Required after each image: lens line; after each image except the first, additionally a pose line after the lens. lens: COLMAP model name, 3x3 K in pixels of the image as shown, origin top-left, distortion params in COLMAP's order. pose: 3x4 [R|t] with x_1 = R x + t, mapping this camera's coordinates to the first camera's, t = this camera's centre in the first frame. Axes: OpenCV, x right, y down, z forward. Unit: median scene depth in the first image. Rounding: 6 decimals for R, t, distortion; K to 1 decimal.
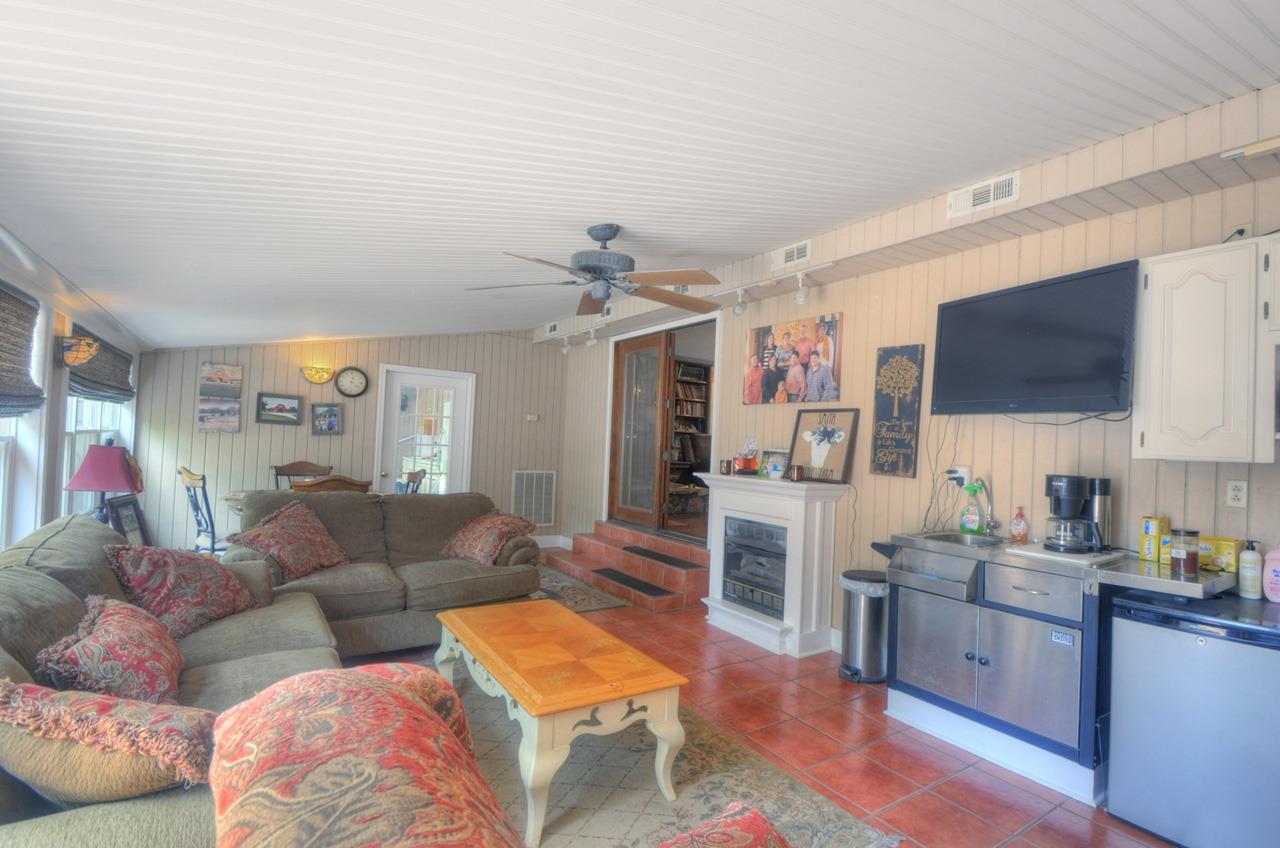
lens RADIAL K [[593.1, 0, 644.0], [0, 593.1, 435.0], [0, 0, 1]] dist [-0.001750, -0.000696]
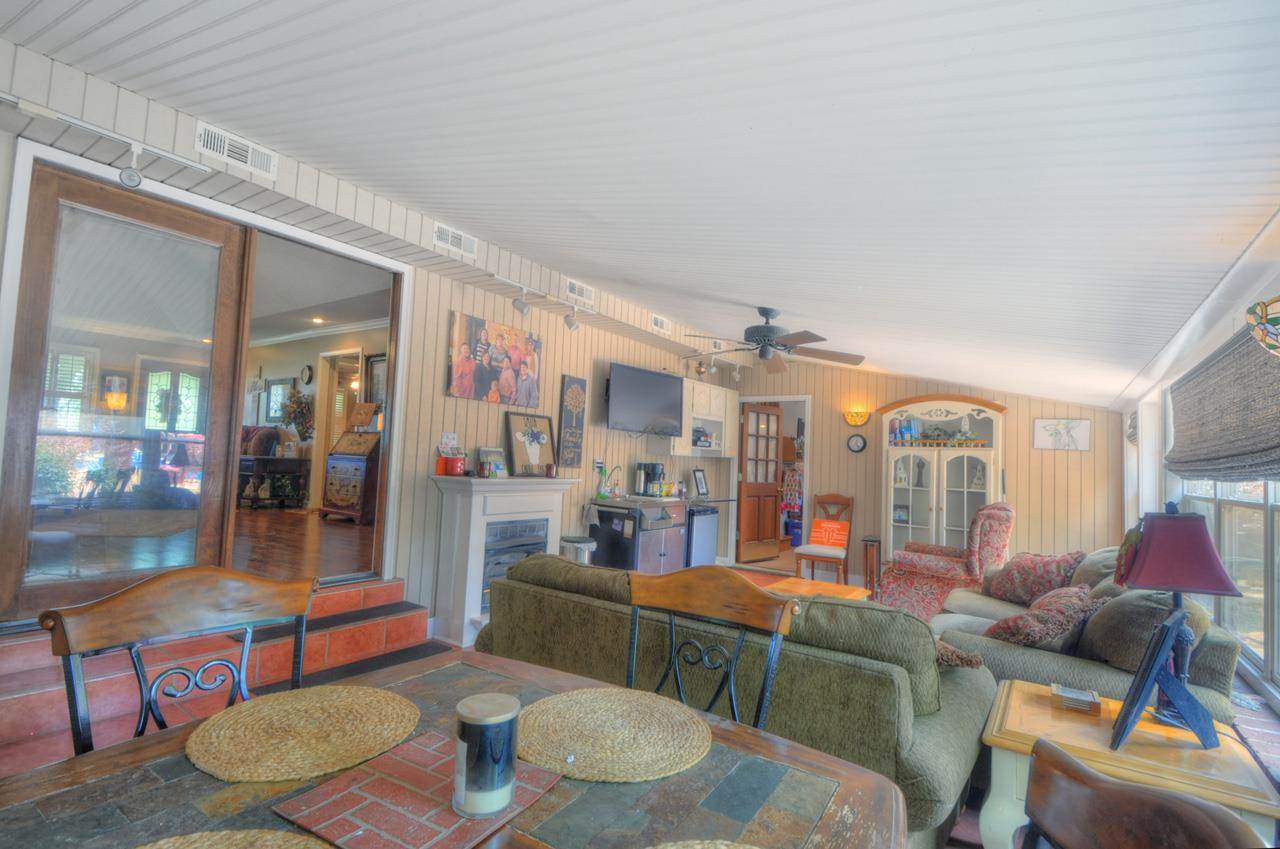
lens RADIAL K [[593.1, 0, 644.0], [0, 593.1, 435.5], [0, 0, 1]] dist [-0.001750, -0.000696]
pose [[-0.370394, -0.025699, 0.928519, -0.832063], [-0.077587, 0.996980, -0.003356, -0.014441], [-0.925629, -0.073284, -0.371269, 1.171341]]
